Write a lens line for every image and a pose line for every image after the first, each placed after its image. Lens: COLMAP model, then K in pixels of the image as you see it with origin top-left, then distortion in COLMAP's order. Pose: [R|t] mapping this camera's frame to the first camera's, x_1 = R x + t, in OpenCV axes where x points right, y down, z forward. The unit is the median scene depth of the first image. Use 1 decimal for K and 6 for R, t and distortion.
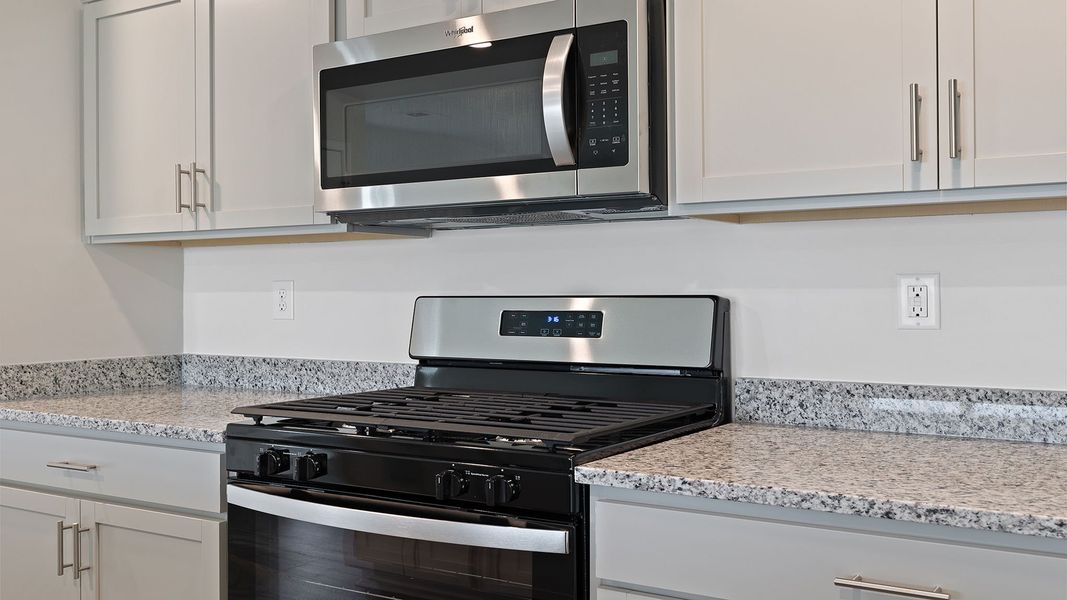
lens RADIAL K [[1018.0, 0, 527.9], [0, 1018.0, 298.9], [0, 0, 1]] dist [0.004219, 0.000000]
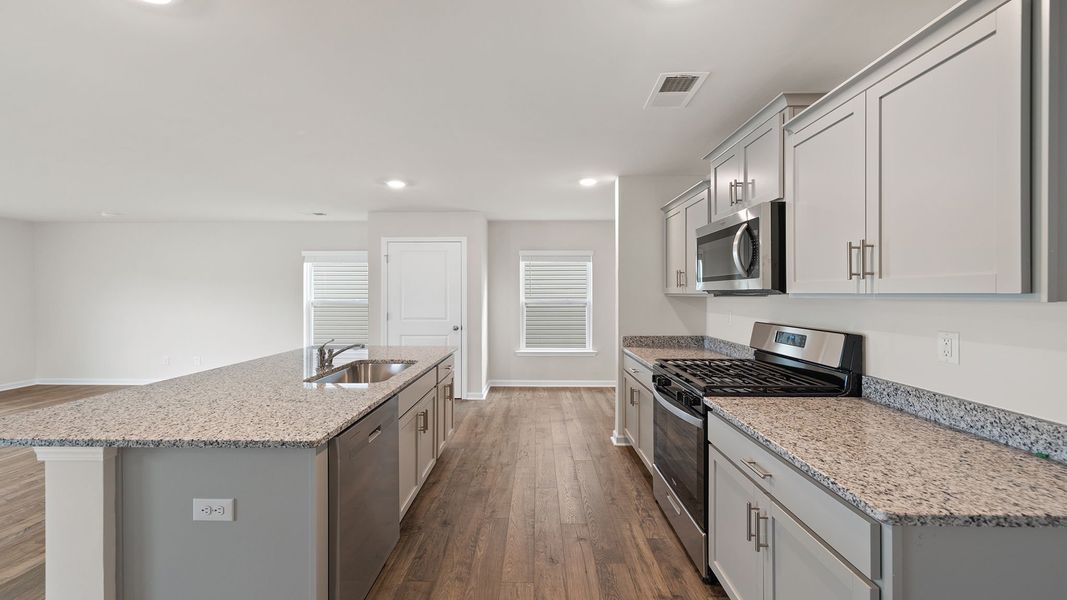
lens RADIAL K [[453.1, 0, 528.7], [0, 453.1, 295.3], [0, 0, 1]] dist [0.002438, -0.000689]
pose [[0.528610, 0.005936, -0.848844, 0.637763], [-0.002276, 0.999982, 0.005575, -0.085292], [0.848862, -0.001015, 0.528614, -0.015638]]
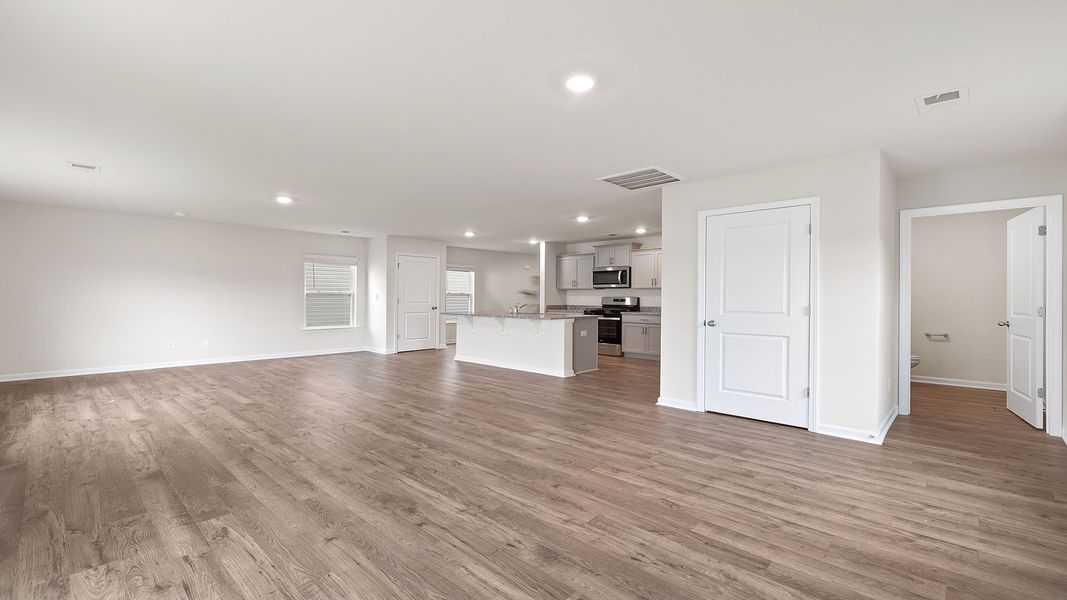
lens RADIAL K [[453.1, 0, 534.3], [0, 453.1, 297.7], [0, 0, 1]] dist [0.002438, -0.000689]
pose [[0.983661, 0.006984, -0.179894, 0.006221], [-0.006842, 0.999976, 0.001413, 0.002112], [0.179899, -0.000160, 0.983685, -3.227884]]
